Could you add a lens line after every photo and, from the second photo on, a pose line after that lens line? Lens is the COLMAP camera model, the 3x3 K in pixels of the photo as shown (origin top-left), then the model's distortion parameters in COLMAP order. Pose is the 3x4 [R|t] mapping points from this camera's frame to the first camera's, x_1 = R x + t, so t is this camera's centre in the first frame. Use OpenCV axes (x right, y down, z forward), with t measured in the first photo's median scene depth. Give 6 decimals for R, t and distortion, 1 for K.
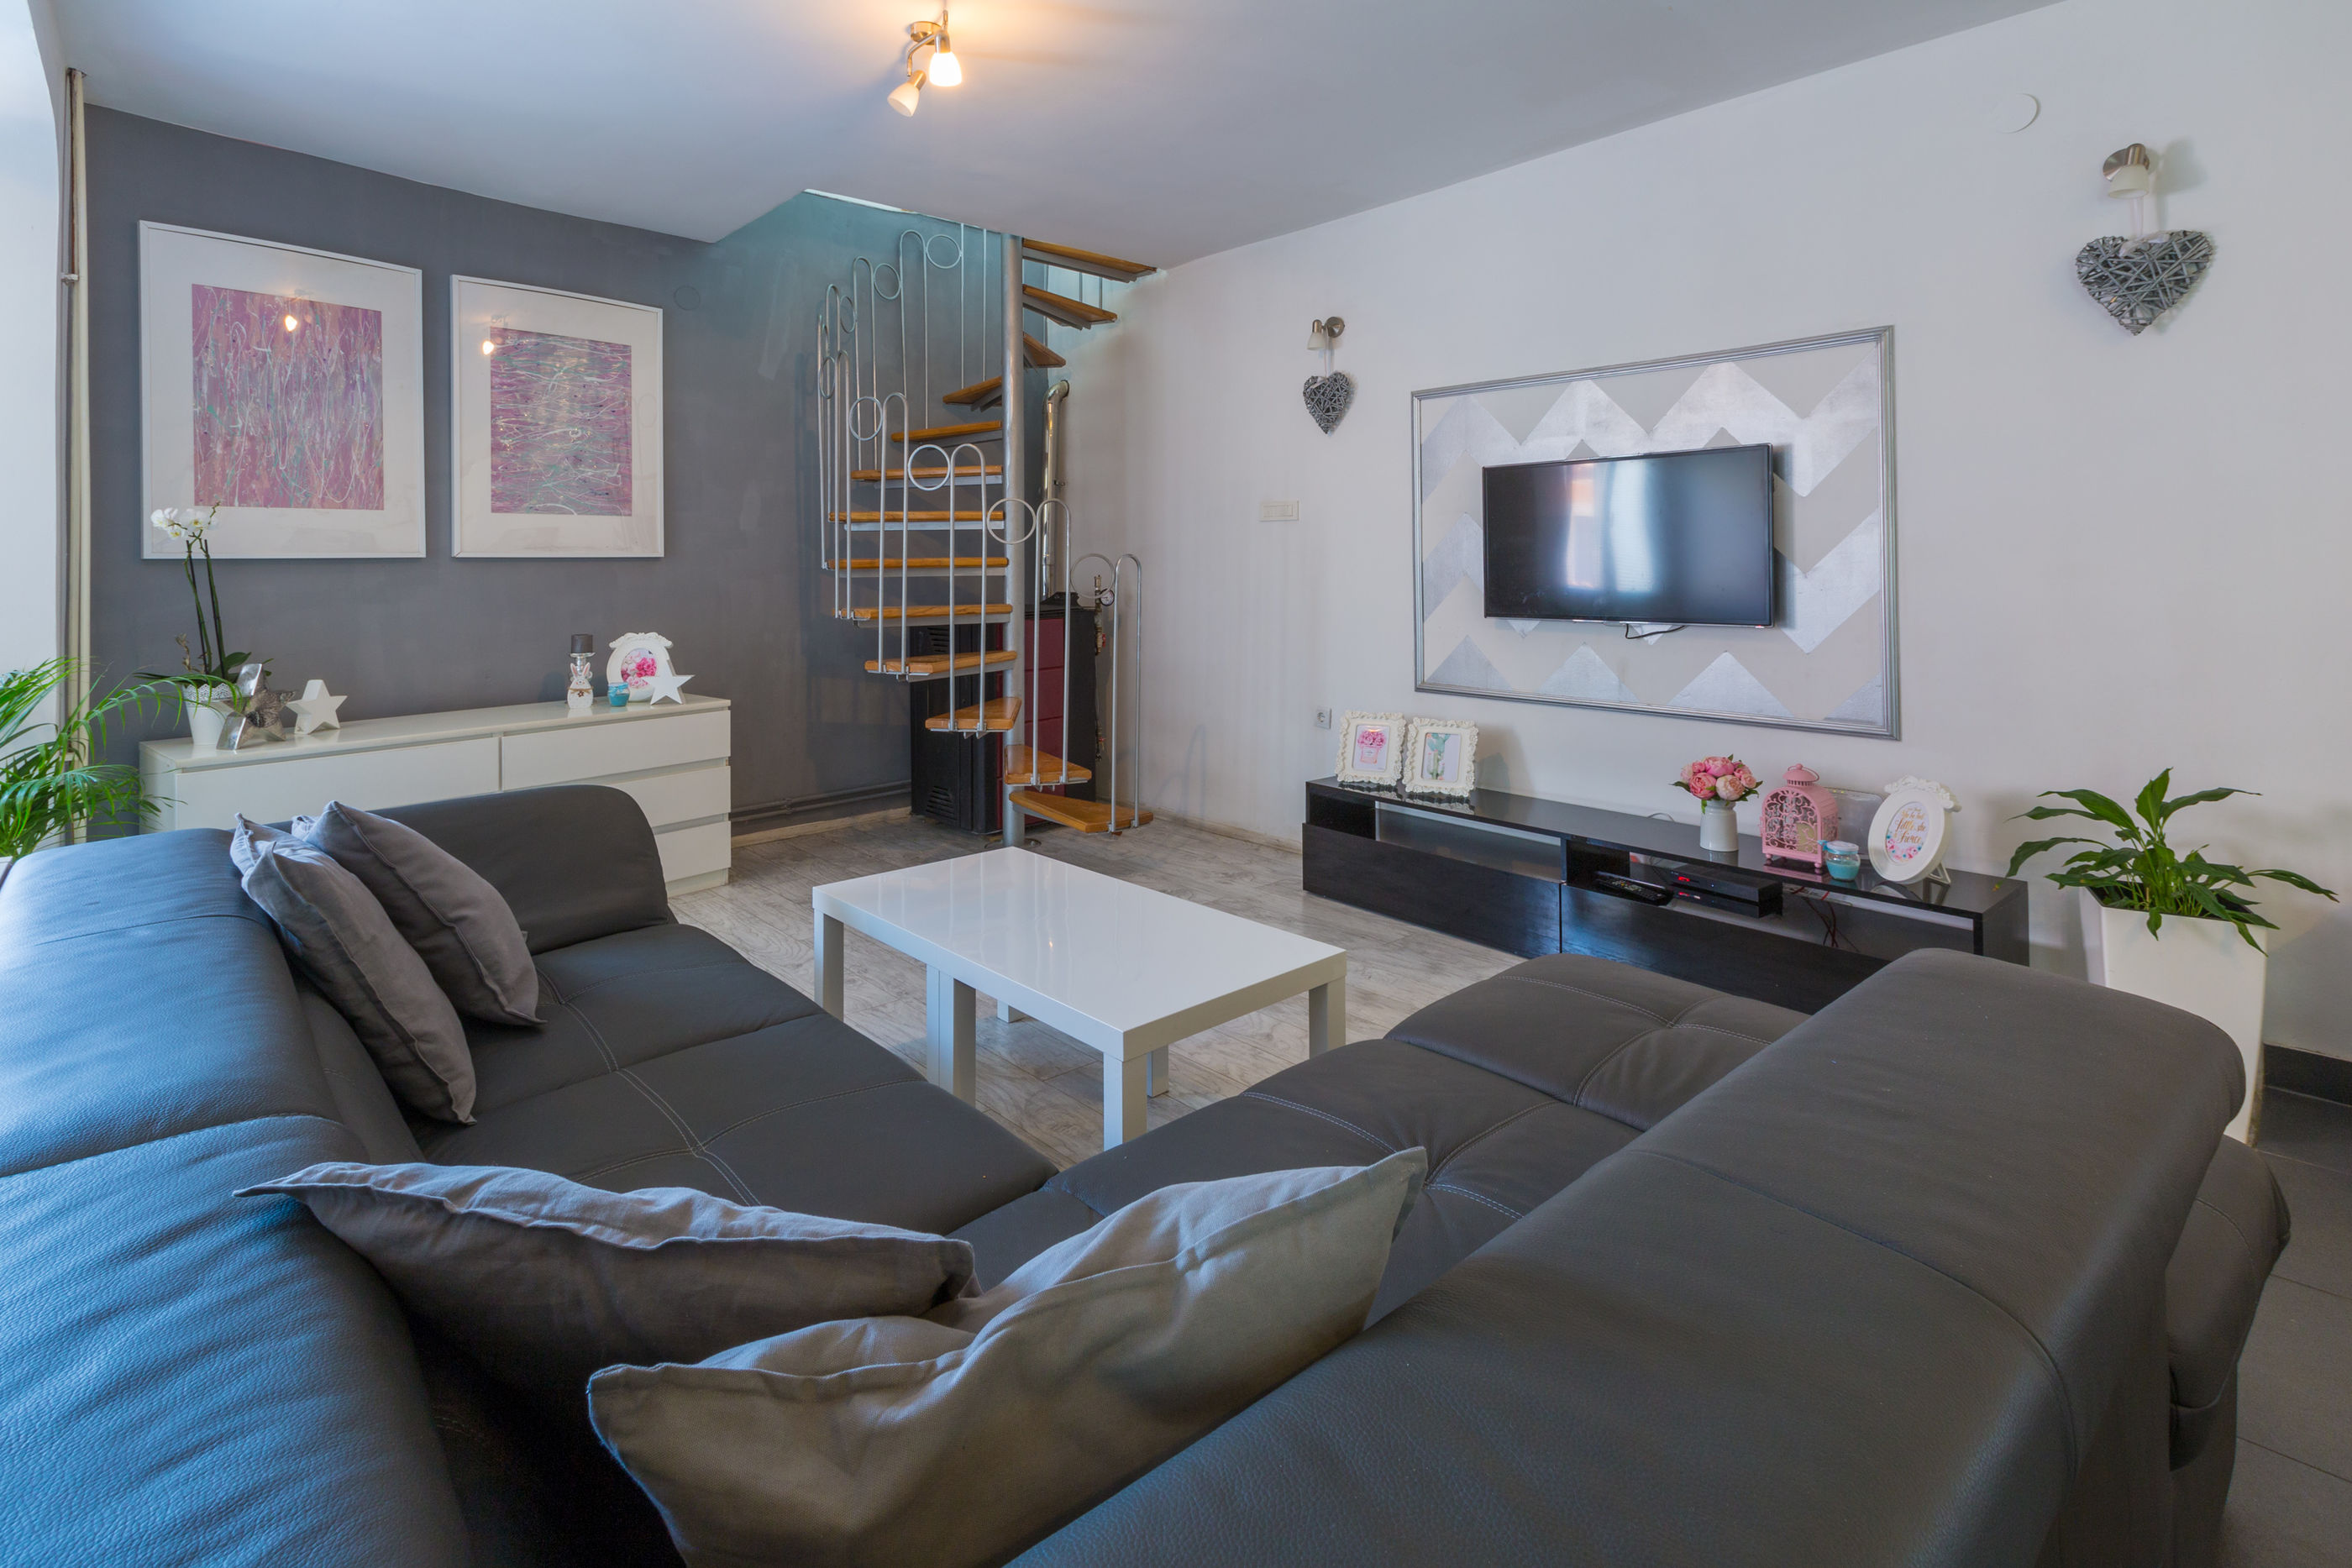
lens RADIAL K [[1079.2, 0, 1147.7], [0, 1079.2, 557.3], [0, 0, 1]] dist [-0.012283, 0.000216]
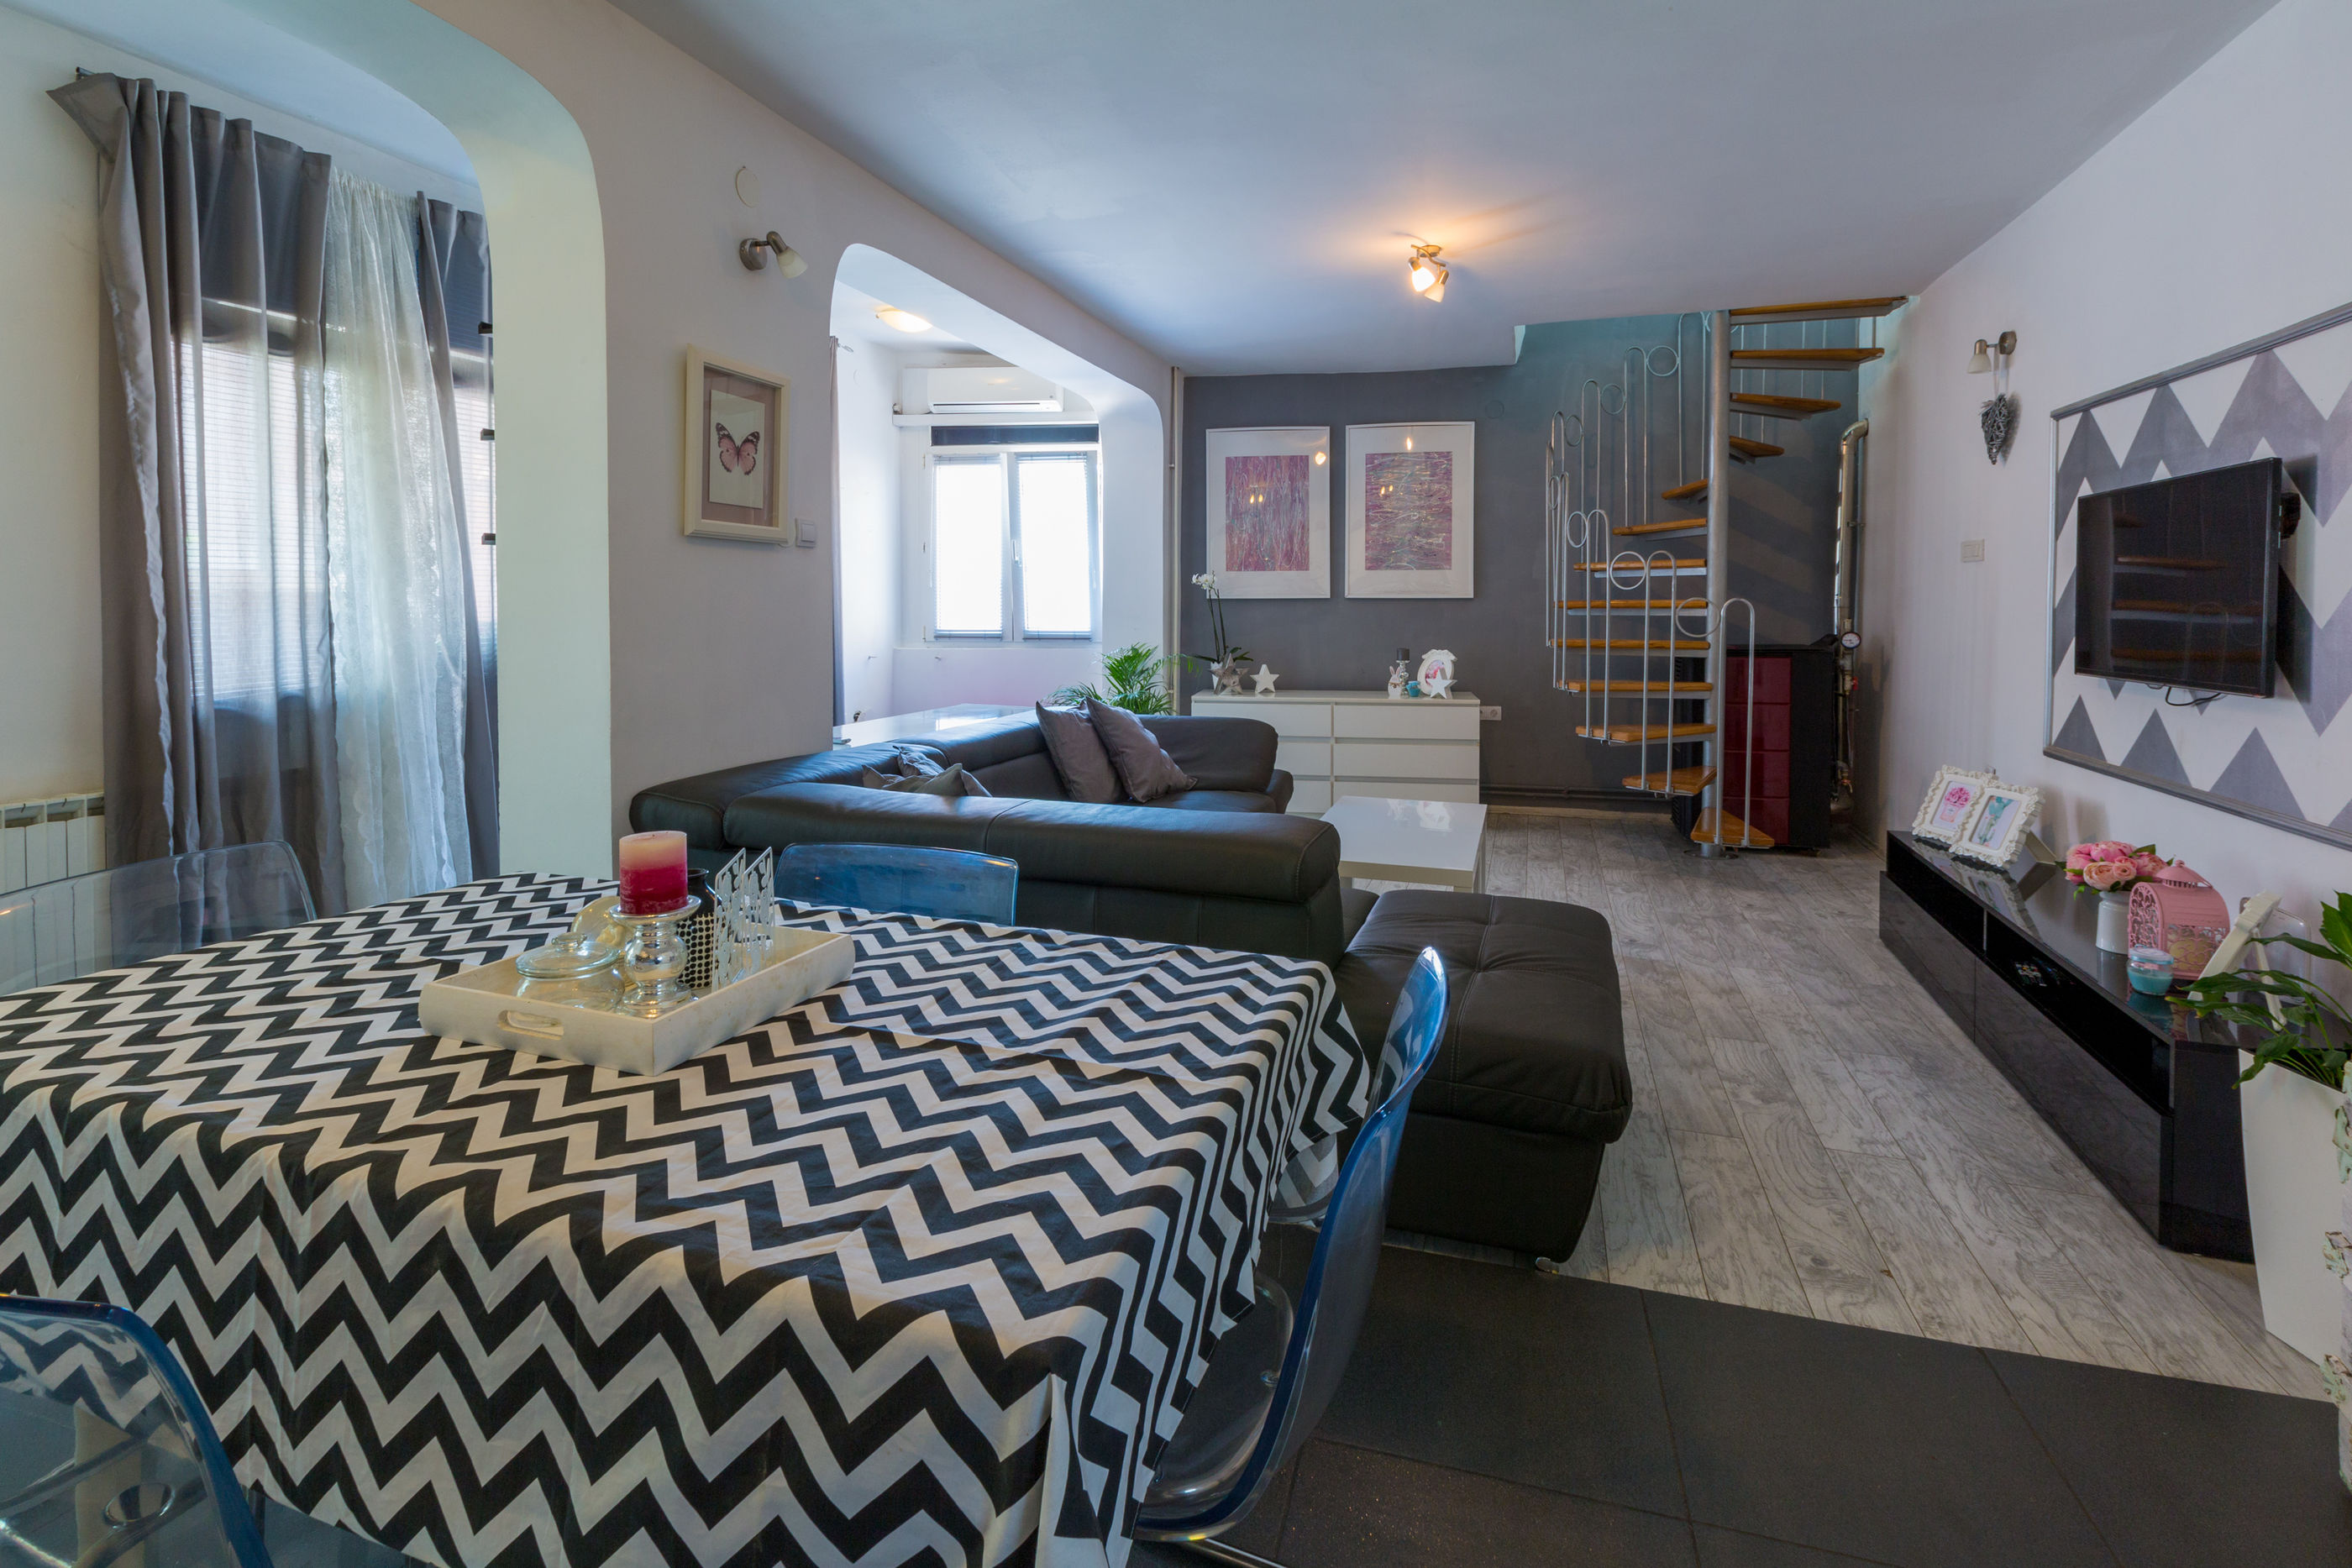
lens RADIAL K [[1076.5, 0, 1195.3], [0, 1076.5, 624.2], [0, 0, 1]] dist [0.001790, 0.000483]
pose [[0.503548, 0.024422, -0.863622, 0.649396], [-0.001779, 0.999628, 0.027231, -0.004462], [0.863966, -0.012176, 0.503404, -0.031196]]
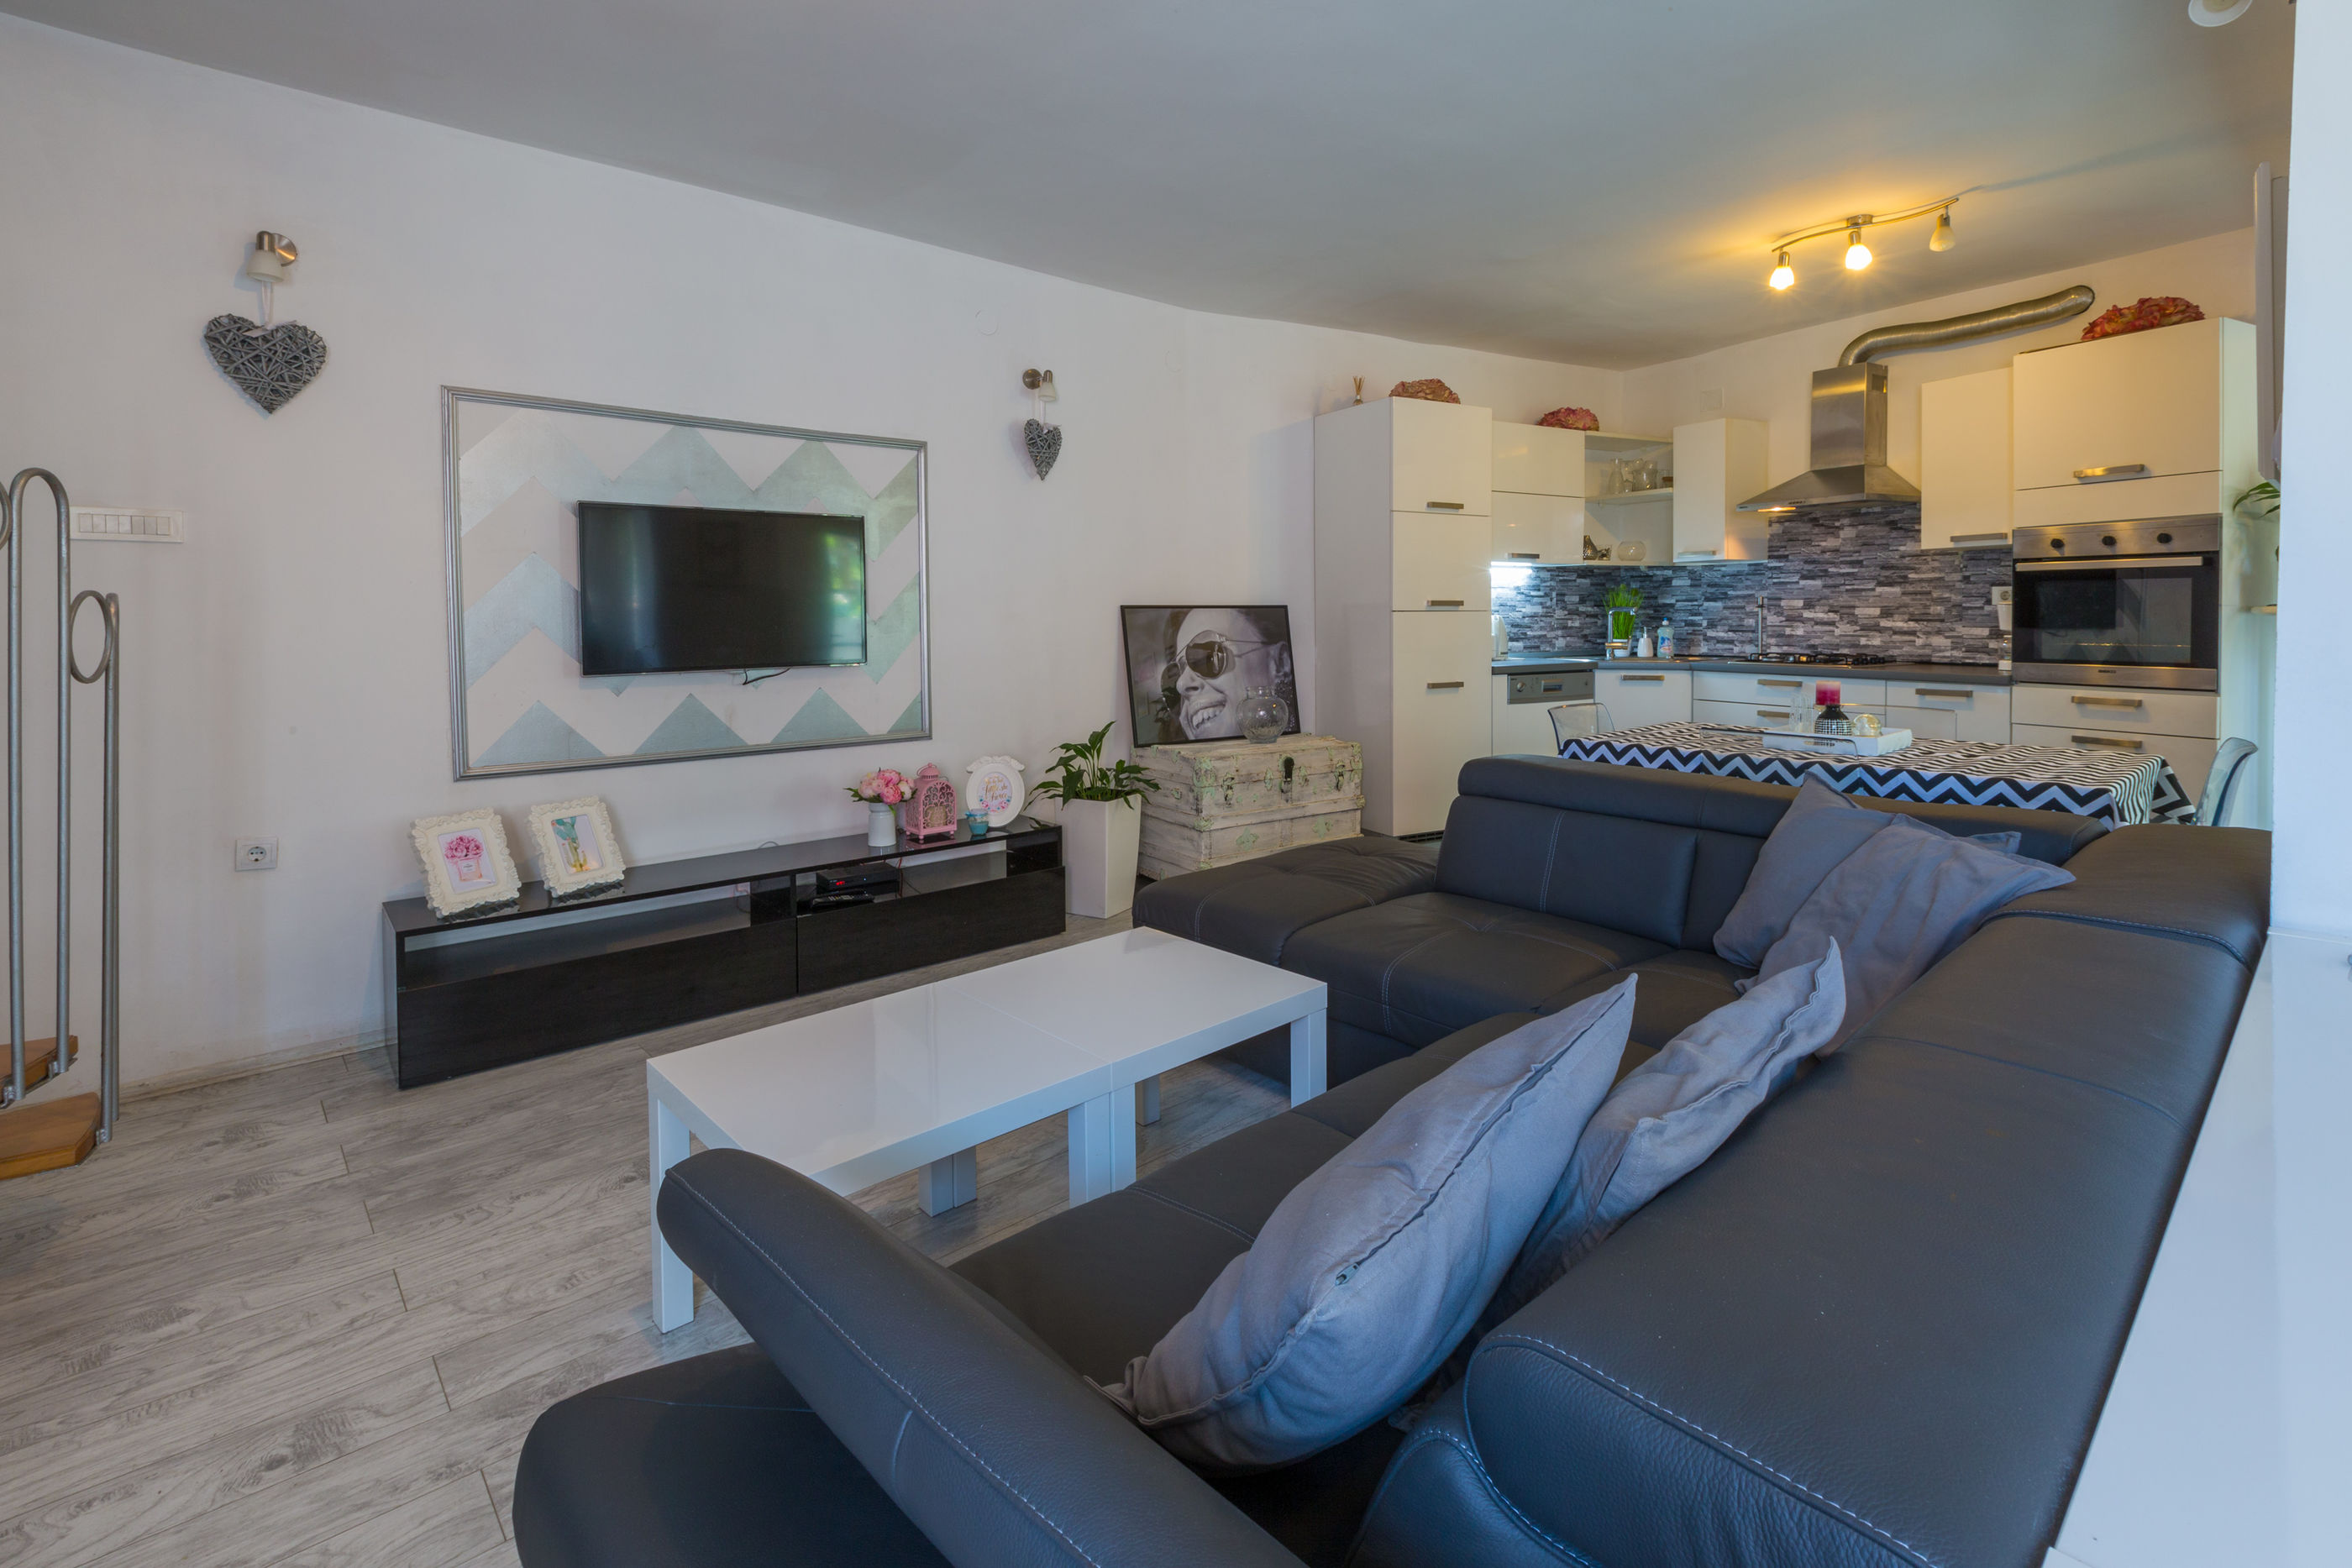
lens RADIAL K [[1088.9, 0, 1184.9], [0, 1088.9, 640.0], [0, 0, 1]] dist [-0.002759, -0.000243]
pose [[-0.014546, -0.018631, 0.999721, -0.522747], [0.002309, 0.999823, 0.018666, 0.010895], [-0.999892, 0.002580, -0.014501, 0.493950]]
